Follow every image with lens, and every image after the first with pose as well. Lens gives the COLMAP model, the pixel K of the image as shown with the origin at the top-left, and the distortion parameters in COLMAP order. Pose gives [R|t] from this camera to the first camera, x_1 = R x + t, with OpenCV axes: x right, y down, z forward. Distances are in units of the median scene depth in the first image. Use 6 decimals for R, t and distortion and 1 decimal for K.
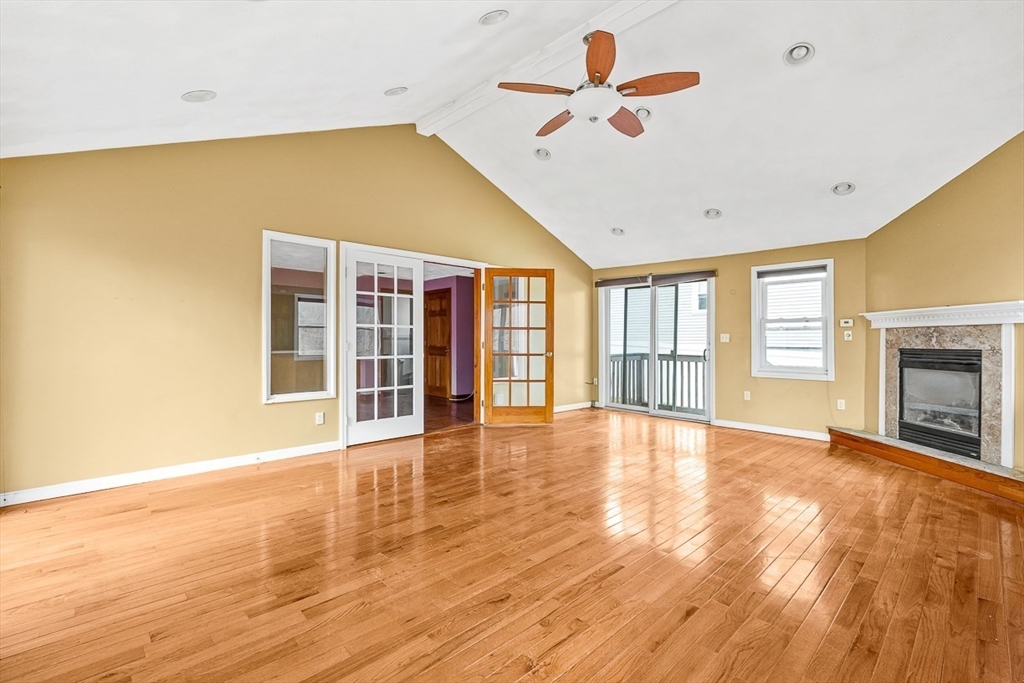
lens RADIAL K [[463.2, 0, 507.6], [0, 463.2, 340.5], [0, 0, 1]] dist [0.000802, -0.000011]
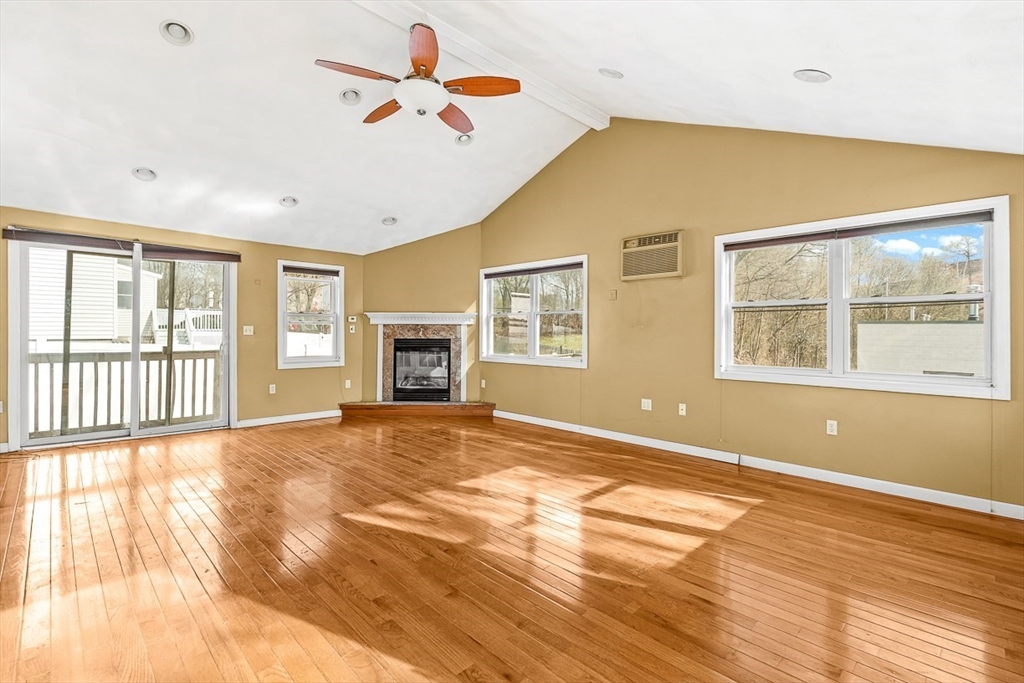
lens RADIAL K [[467.8, 0, 518.3], [0, 467.8, 335.1], [0, 0, 1]] dist [0.001520, 0.000210]
pose [[-0.012950, -0.007594, 0.999887, -0.603243], [-0.001835, 0.999970, 0.007571, -0.005337], [-0.999914, -0.001736, -0.012964, 0.606224]]
